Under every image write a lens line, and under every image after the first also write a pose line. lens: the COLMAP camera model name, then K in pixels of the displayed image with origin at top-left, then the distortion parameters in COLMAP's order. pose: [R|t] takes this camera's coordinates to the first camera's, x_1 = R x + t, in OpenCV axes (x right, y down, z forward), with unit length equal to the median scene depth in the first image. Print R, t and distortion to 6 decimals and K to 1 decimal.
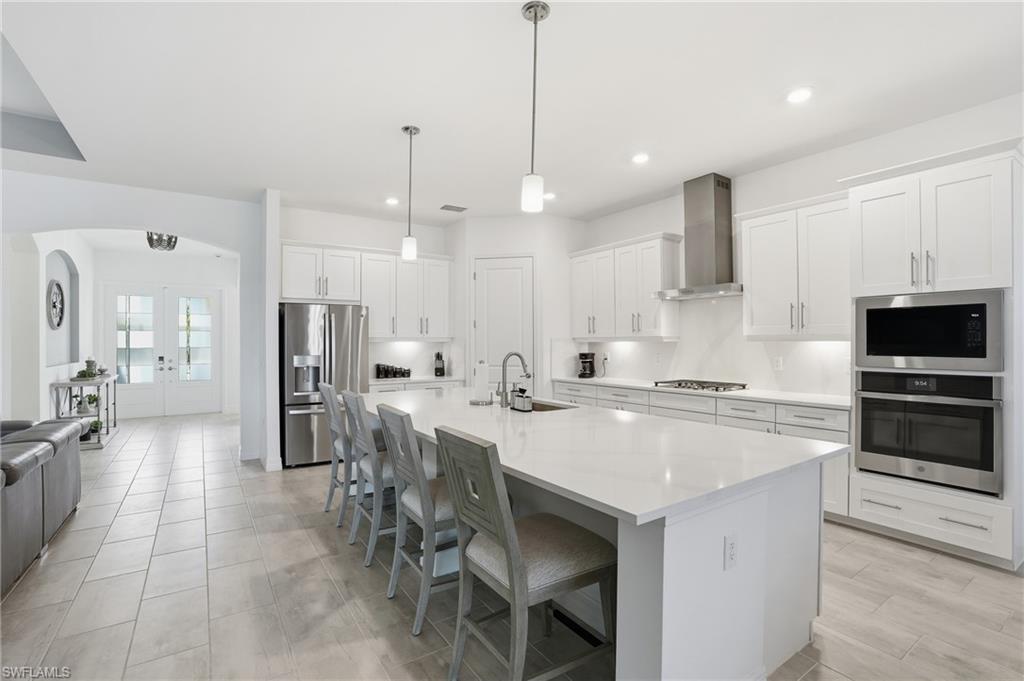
lens RADIAL K [[474.4, 0, 509.3], [0, 474.4, 338.0], [0, 0, 1]] dist [-0.070104, 0.024788]
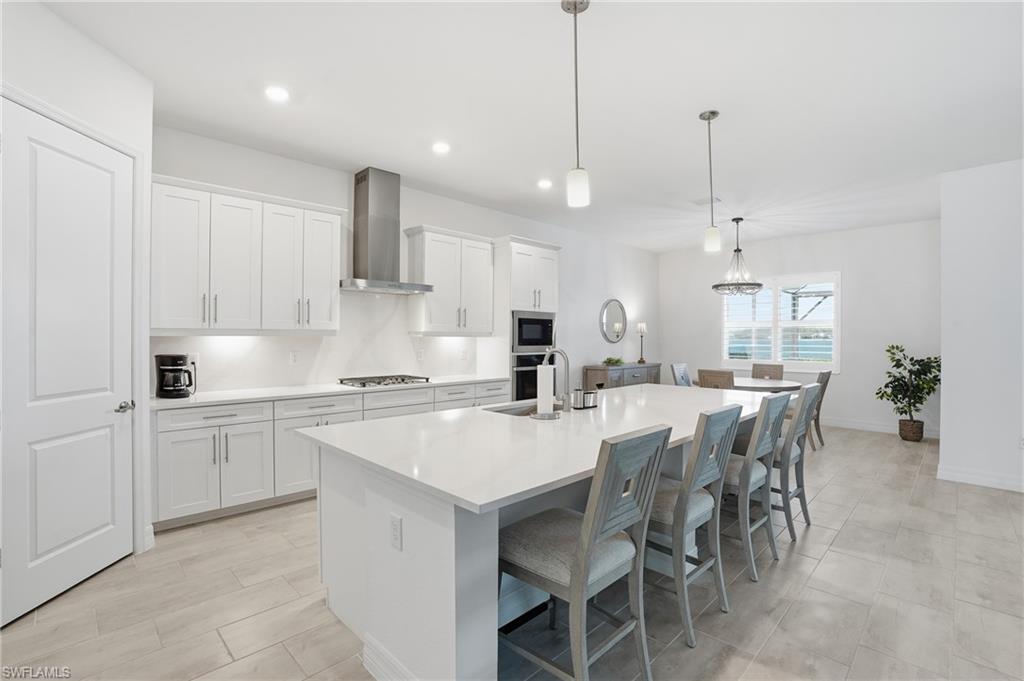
lens RADIAL K [[474.4, 0, 509.3], [0, 474.4, 338.0], [0, 0, 1]] dist [-0.070104, 0.024788]
pose [[-0.191250, -0.000816, 0.981541, -0.585923], [-0.011527, 0.999933, -0.001415, 0.008413], [-0.981474, -0.011585, -0.191246, 0.875569]]
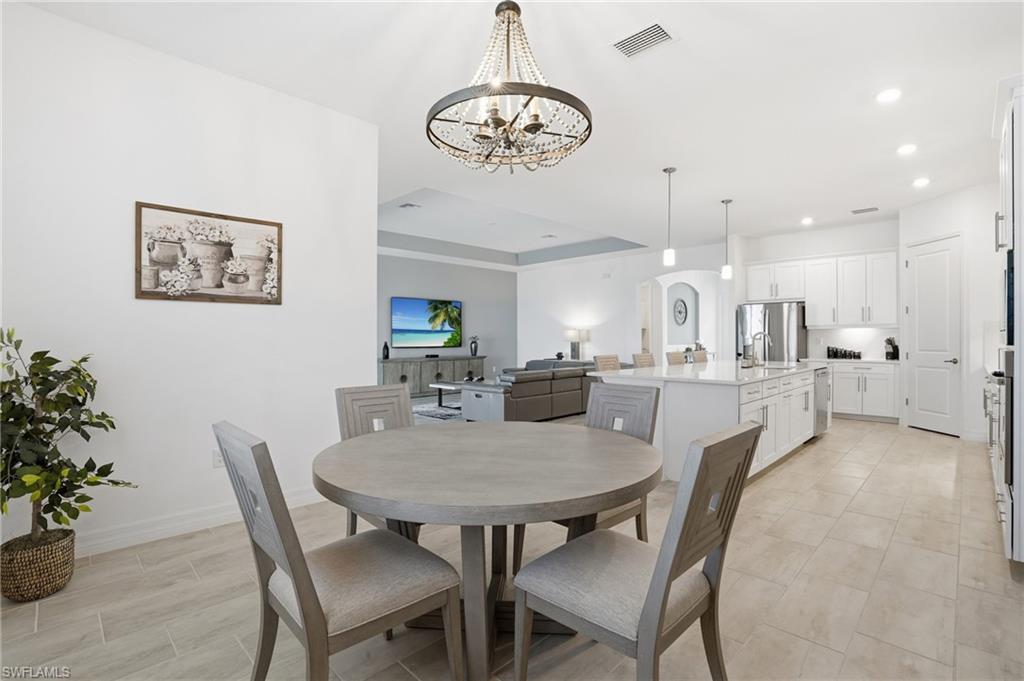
lens RADIAL K [[480.7, 0, 510.1], [0, 480.7, 340.1], [0, 0, 1]] dist [-0.071661, 0.024499]
pose [[0.195876, 0.005488, -0.980613, 0.945226], [0.009495, 0.999927, 0.007493, 0.025442], [0.980583, -0.010779, 0.195810, -0.070207]]
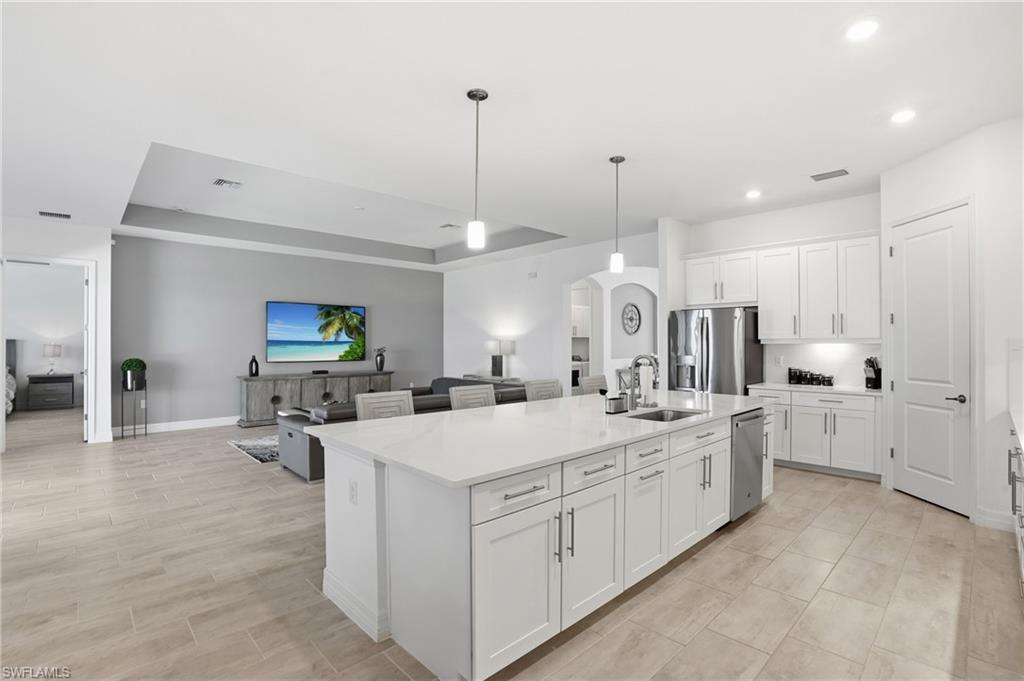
lens RADIAL K [[480.7, 0, 510.1], [0, 480.7, 340.1], [0, 0, 1]] dist [-0.071661, 0.024499]
pose [[0.175111, -0.003789, -0.984541, 0.642890], [0.007190, 0.999971, -0.002569, -0.000147], [0.984523, -0.006628, 0.175133, 0.392570]]
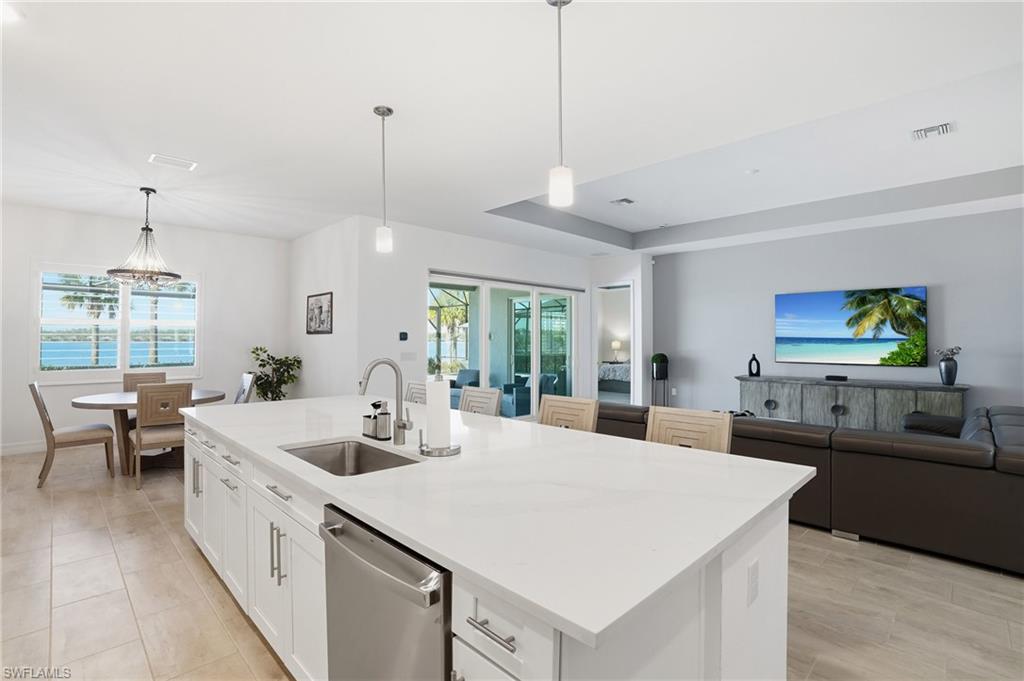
lens RADIAL K [[480.7, 0, 510.1], [0, 480.7, 340.1], [0, 0, 1]] dist [-0.071661, 0.024499]
pose [[-0.982400, 0.001209, -0.186787, -0.031043], [0.003114, 0.999946, -0.009906, 0.009675], [0.186765, -0.010313, -0.982351, 1.143717]]
